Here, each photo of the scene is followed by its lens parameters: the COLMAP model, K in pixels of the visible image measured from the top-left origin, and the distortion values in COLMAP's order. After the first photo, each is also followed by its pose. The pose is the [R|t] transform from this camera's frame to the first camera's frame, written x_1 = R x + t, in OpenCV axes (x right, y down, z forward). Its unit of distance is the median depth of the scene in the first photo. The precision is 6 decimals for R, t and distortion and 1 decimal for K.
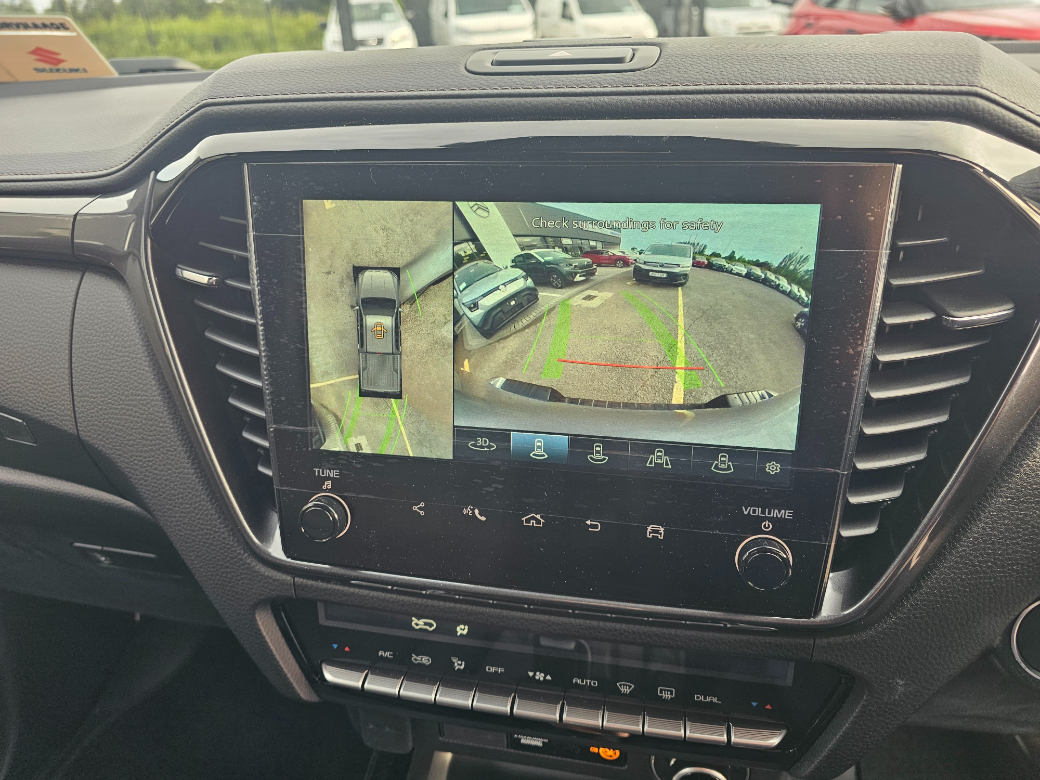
lens RADIAL K [[708.5, 0, 513.1], [0, 708.5, 395.0], [0, 0, 1]] dist [0.057662, -0.039610]
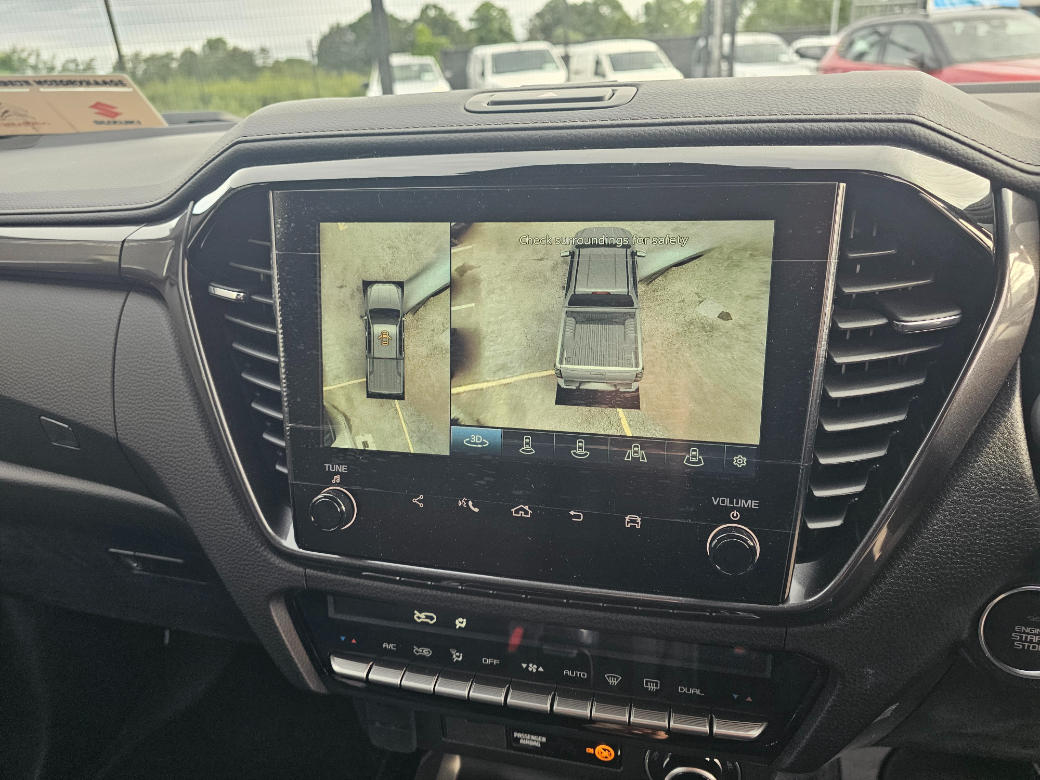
lens RADIAL K [[705.1, 0, 514.6], [0, 705.1, 392.2], [0, 0, 1]] dist [0.069184, -0.048280]
pose [[0.999049, 0.004958, -0.043319, 0.059410], [-0.007832, 0.997759, -0.066452, 0.062653], [0.042892, 0.066728, 0.996849, -0.084443]]
